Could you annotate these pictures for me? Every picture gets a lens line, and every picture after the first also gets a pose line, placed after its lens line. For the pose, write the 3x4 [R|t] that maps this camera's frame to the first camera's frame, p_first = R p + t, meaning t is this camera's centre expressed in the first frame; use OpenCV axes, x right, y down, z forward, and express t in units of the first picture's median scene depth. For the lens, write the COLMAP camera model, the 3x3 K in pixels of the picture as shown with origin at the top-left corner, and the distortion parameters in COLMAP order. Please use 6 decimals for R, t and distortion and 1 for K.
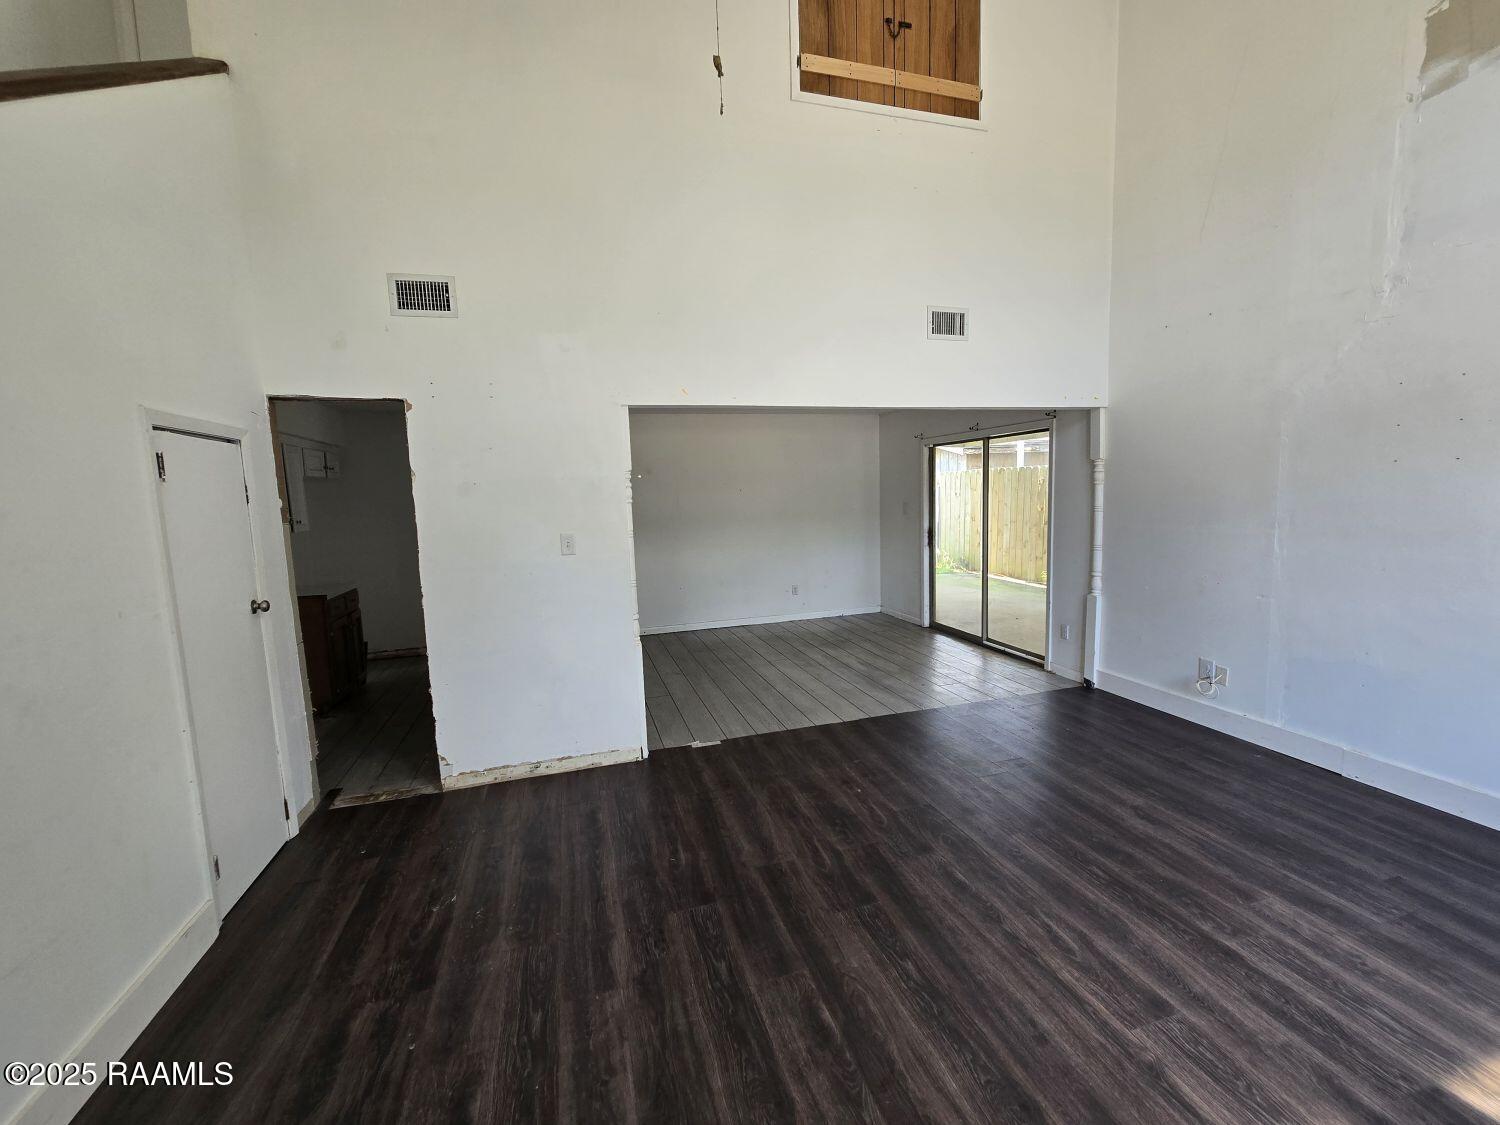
lens RADIAL K [[614.5, 0, 750.4], [0, 614.5, 563.6], [0, 0, 1]] dist [0.000950, 0.000305]
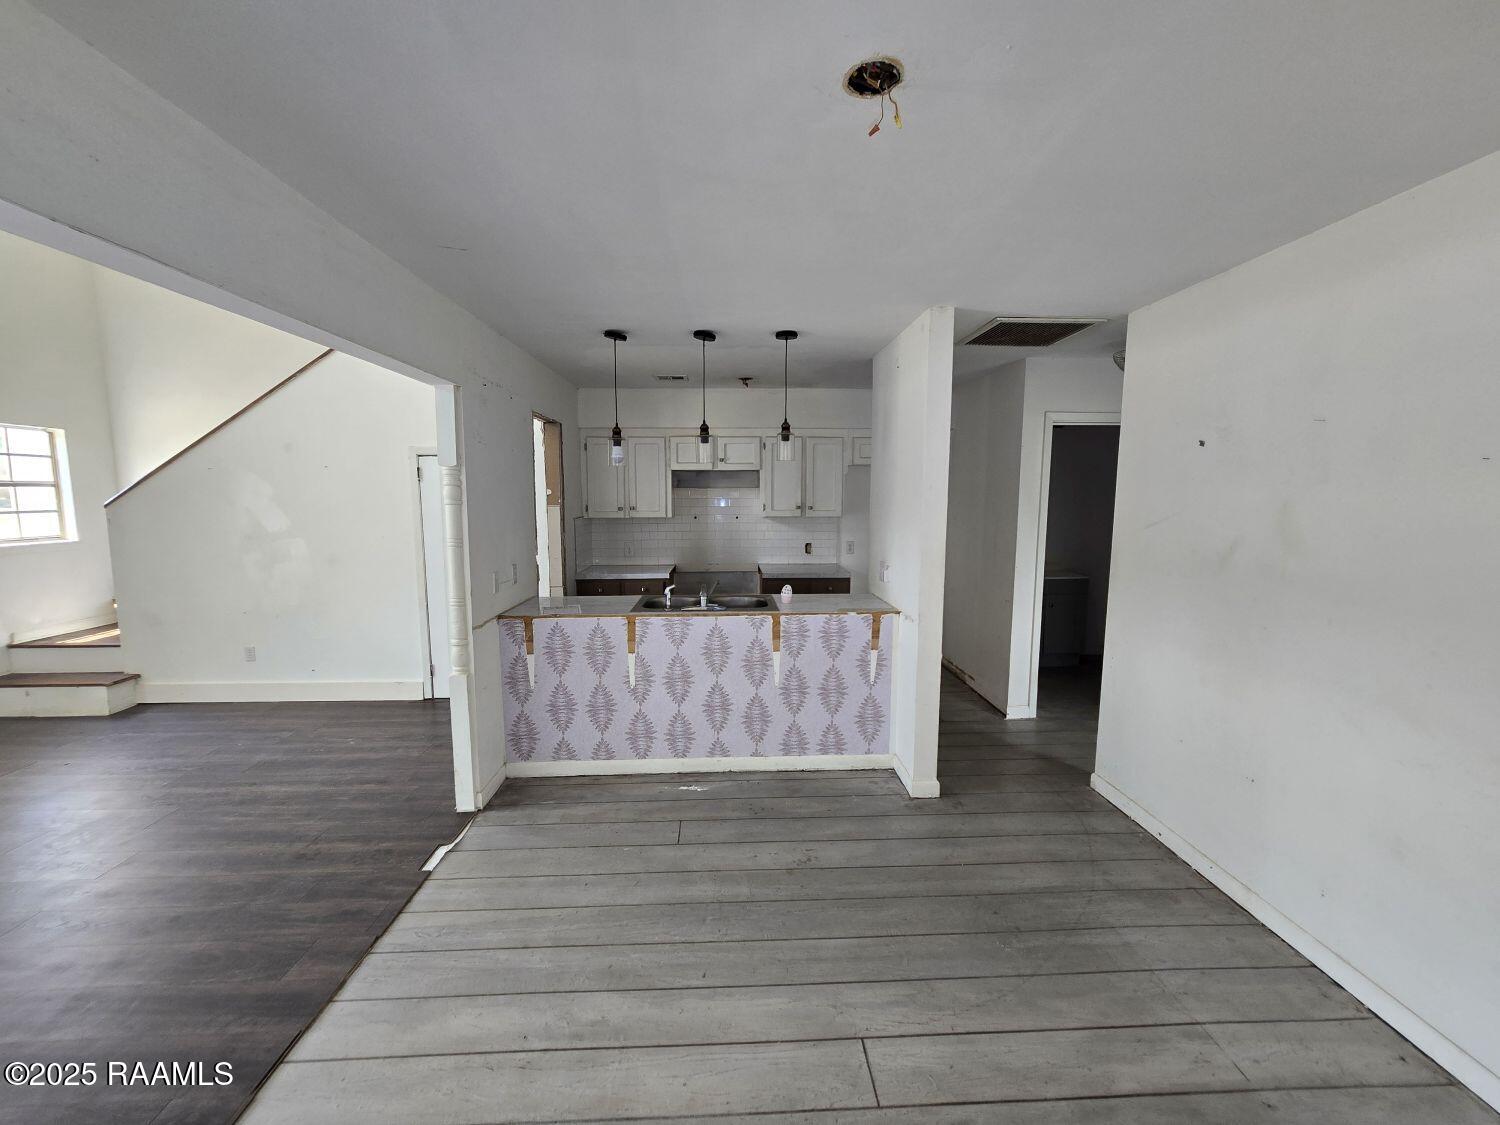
lens RADIAL K [[611.3, 0, 750.4], [0, 611.3, 565.0], [0, 0, 1]] dist [-0.001453, -0.000821]
pose [[-0.245910, 0.146815, -0.958109, 0.419694], [-0.103877, 0.978778, 0.176644, -0.173096], [0.963710, 0.142963, -0.225441, 1.341939]]
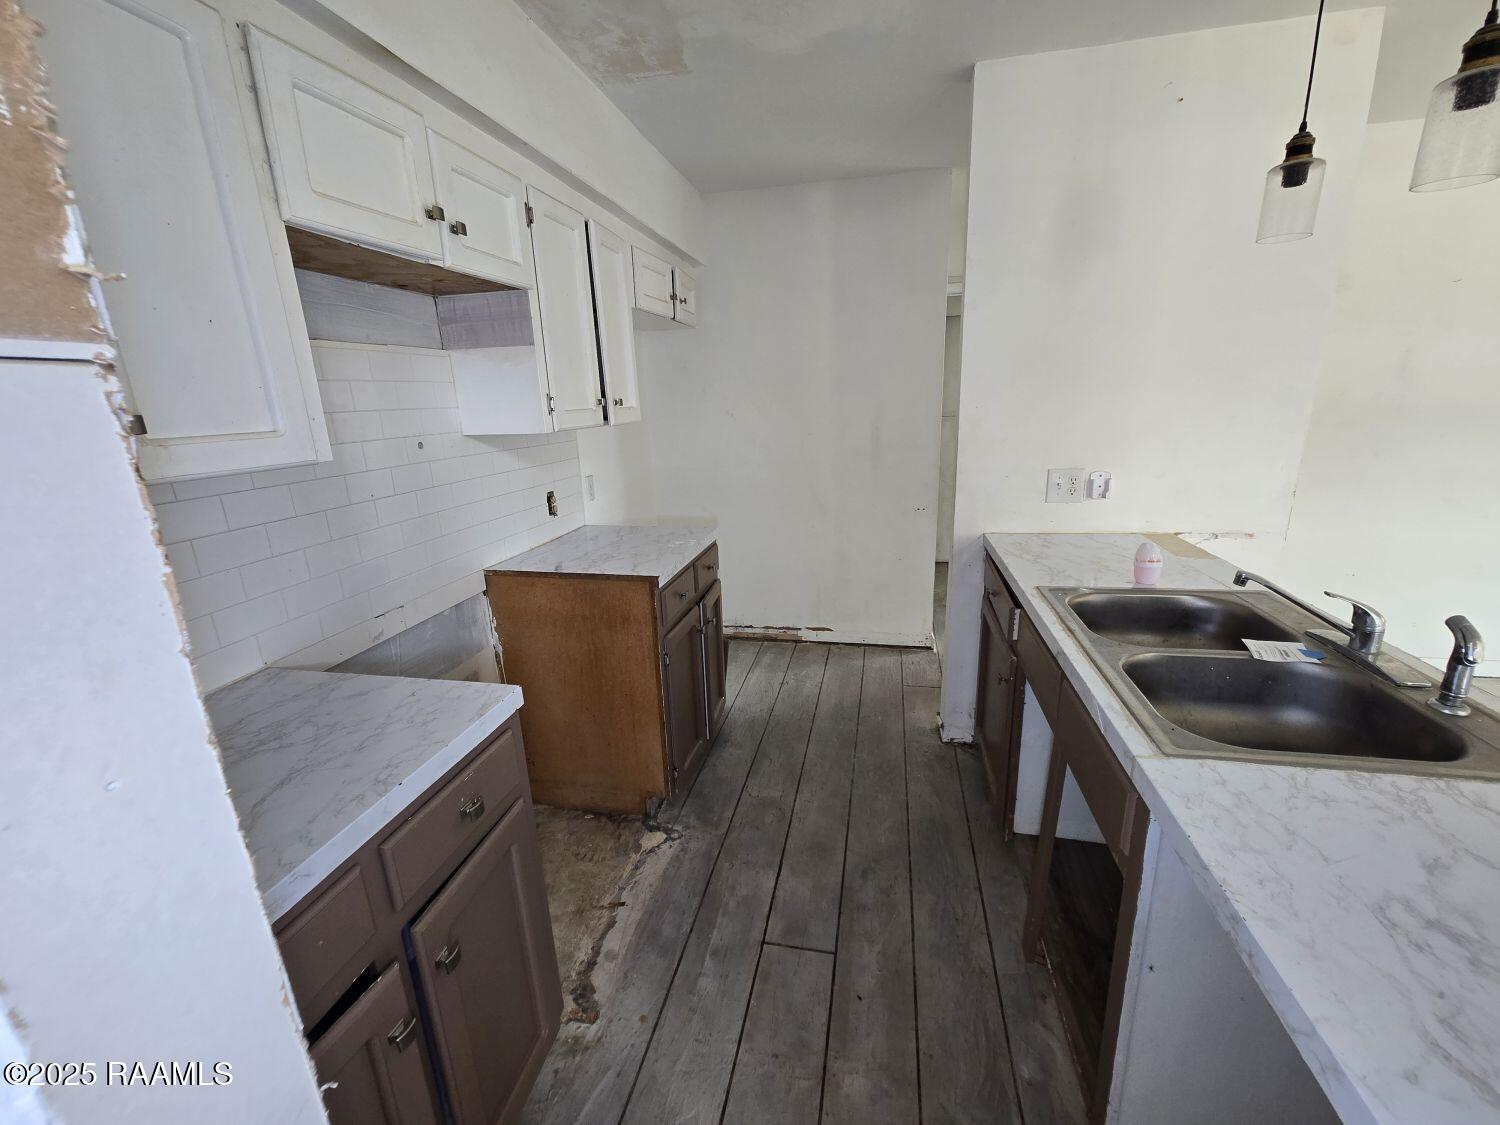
lens RADIAL K [[611.3, 0, 750.4], [0, 611.3, 565.0], [0, 0, 1]] dist [-0.001453, -0.000821]
pose [[0.874177, 0.130153, -0.467841, -0.477269], [-0.046407, 0.981394, 0.186310, -0.042772], [0.483385, -0.141157, 0.863952, 0.729378]]
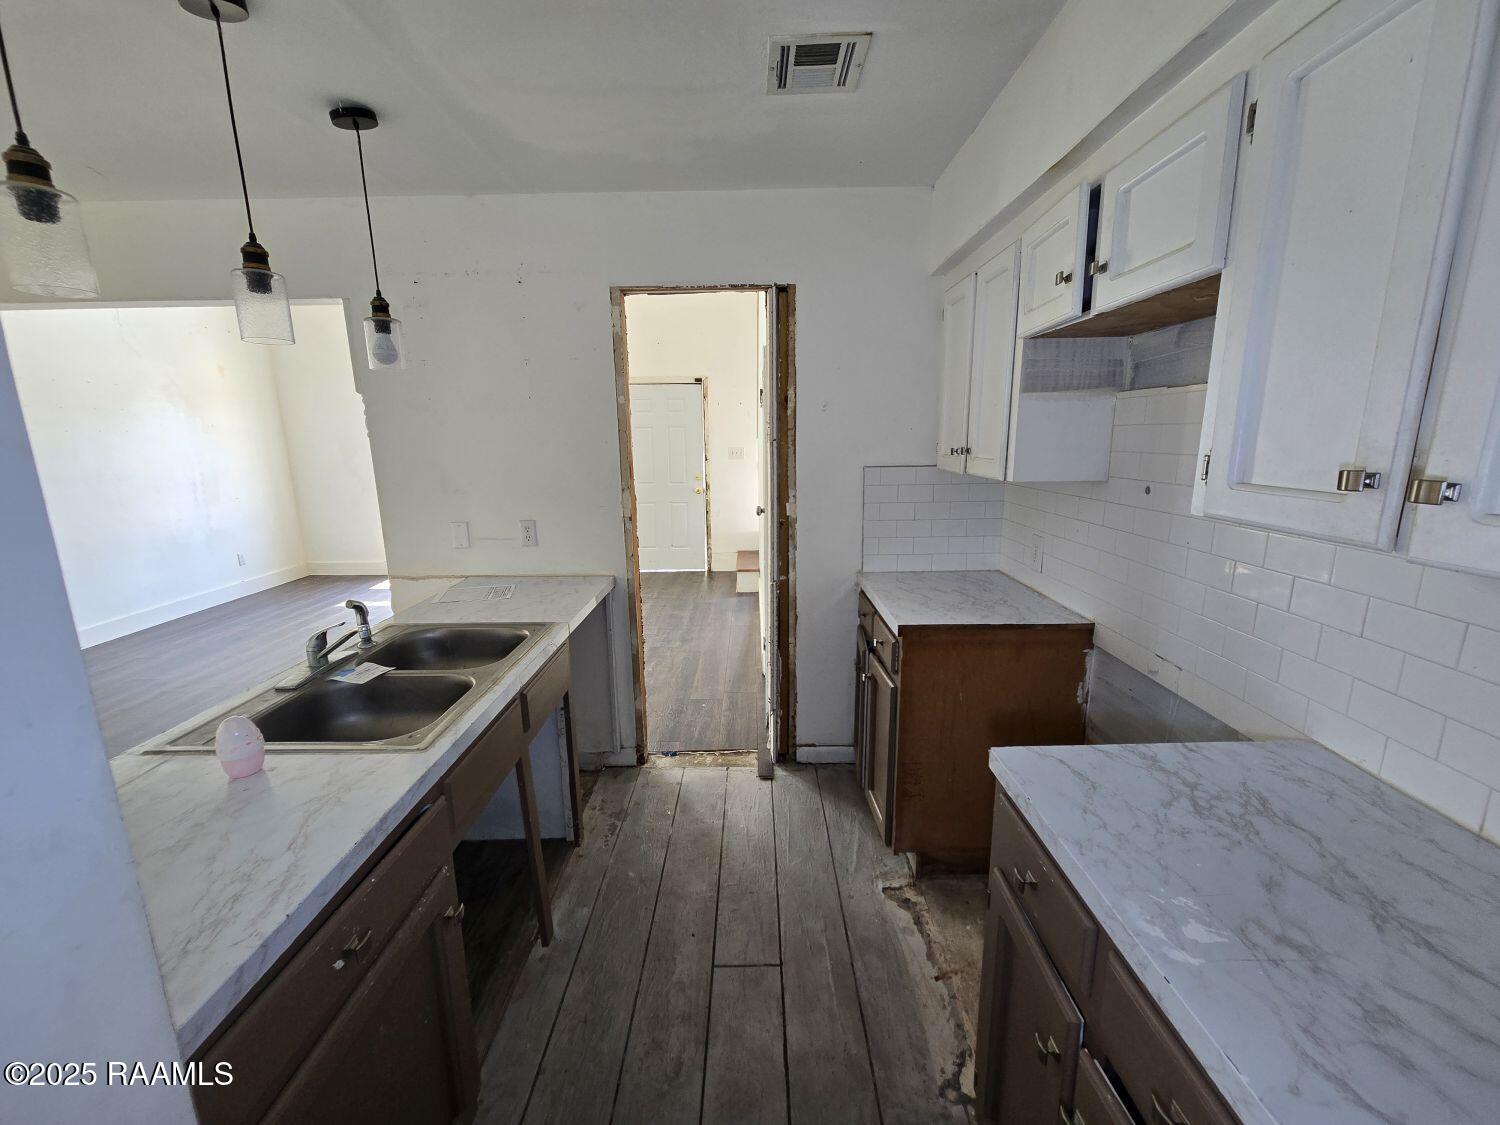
lens RADIAL K [[611.3, 0, 750.4], [0, 611.3, 565.0], [0, 0, 1]] dist [-0.001453, -0.000821]
pose [[-0.955590, -0.012860, 0.294419, -0.729608], [0.082201, 0.947766, 0.308194, -0.122290], [-0.283004, 0.318708, -0.904618, 1.353918]]
